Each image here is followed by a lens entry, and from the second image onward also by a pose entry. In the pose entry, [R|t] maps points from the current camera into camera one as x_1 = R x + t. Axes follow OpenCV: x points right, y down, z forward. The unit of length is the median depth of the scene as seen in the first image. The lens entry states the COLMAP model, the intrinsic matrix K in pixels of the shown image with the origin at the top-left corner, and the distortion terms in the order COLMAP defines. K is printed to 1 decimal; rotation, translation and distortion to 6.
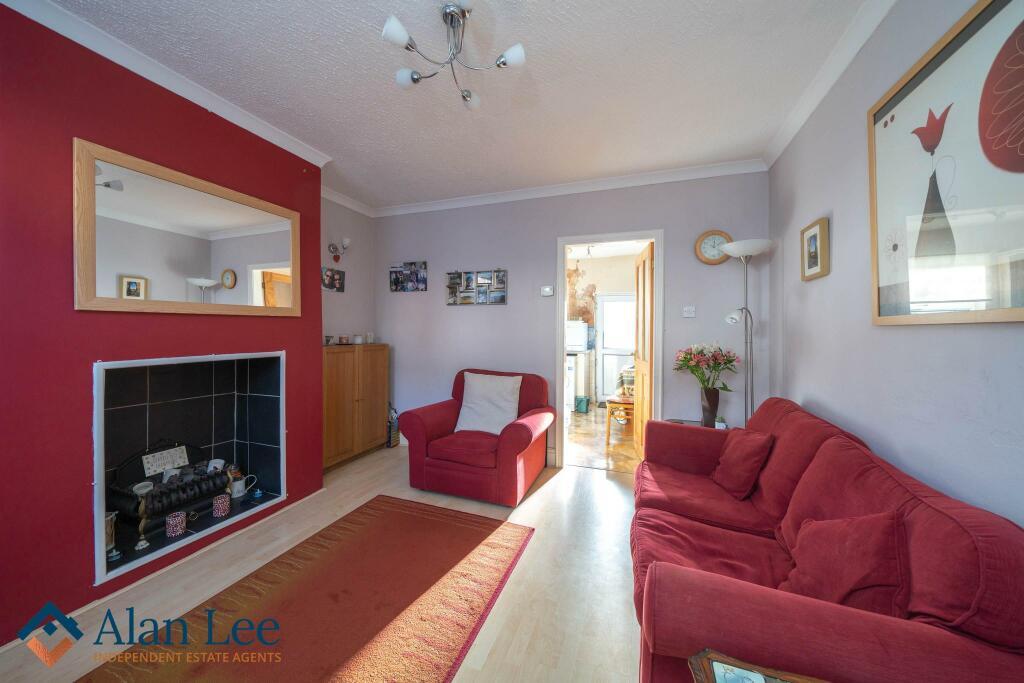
lens RADIAL K [[355.6, 0, 511.3], [0, 355.6, 332.4], [0, 0, 1]] dist [-0.000351, -0.000016]
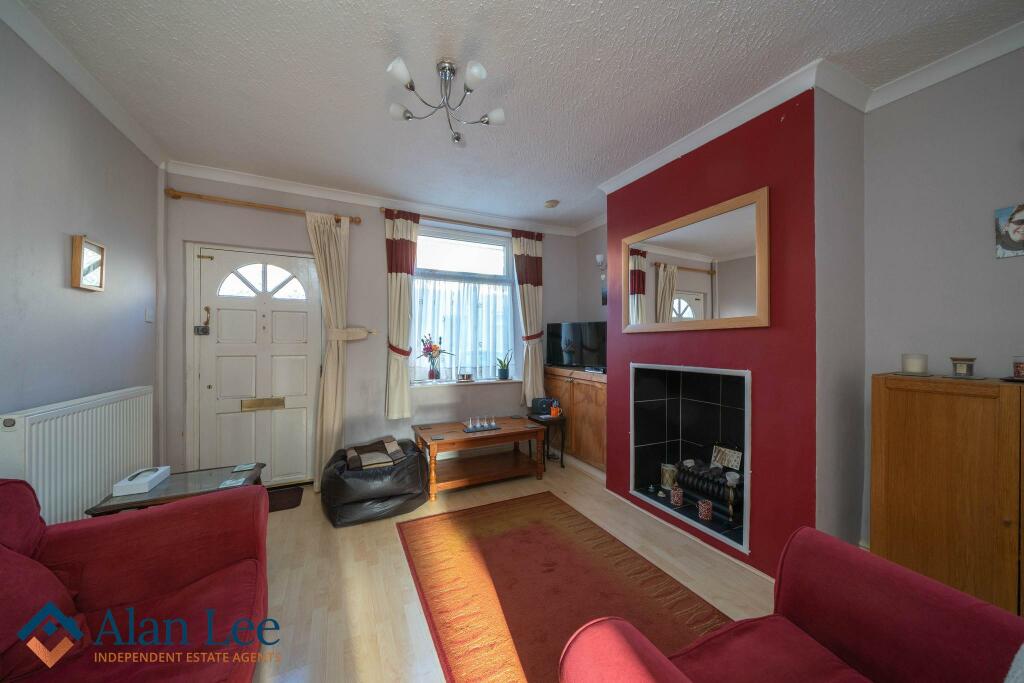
lens RADIAL K [[355.6, 0, 510.0], [0, 355.6, 342.5], [0, 0, 1]] dist [-0.000351, -0.000016]
pose [[-0.678591, -0.001835, -0.734514, 0.237934], [-0.007458, 0.999963, 0.004392, -0.007818], [0.734479, 0.008459, -0.678579, 0.847918]]
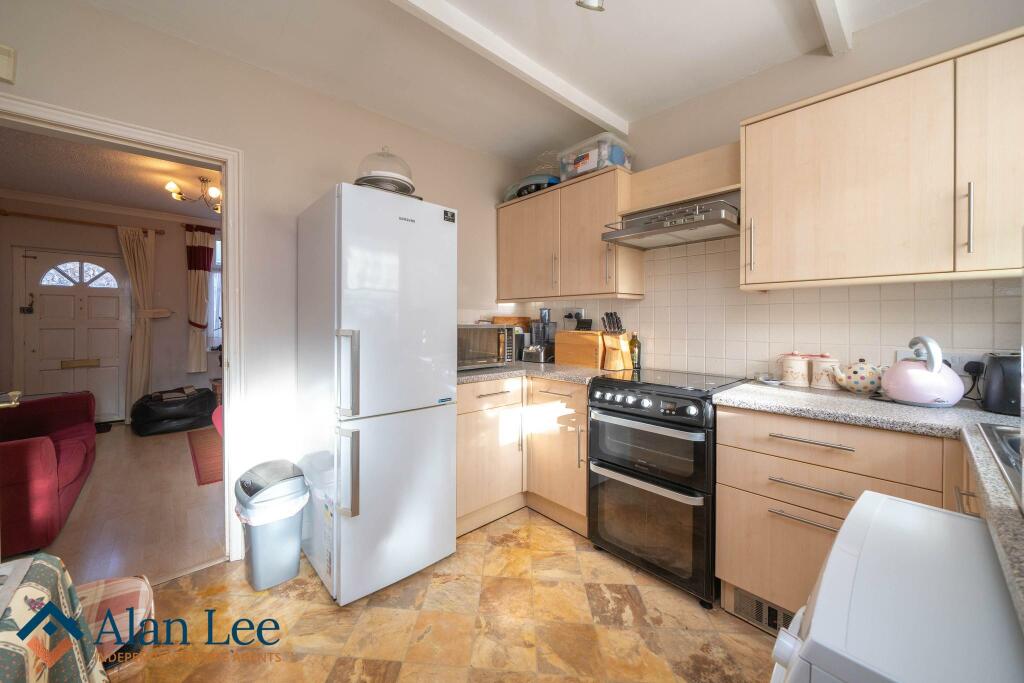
lens RADIAL K [[377.5, 0, 483.1], [0, 377.5, 323.6], [0, 0, 1]] dist [-0.001334, 0.000260]
pose [[-0.474289, 0.001256, -0.880368, 0.398336], [-0.006263, 0.999969, 0.004801, -0.002179], [0.880347, 0.007791, -0.474267, 1.345513]]
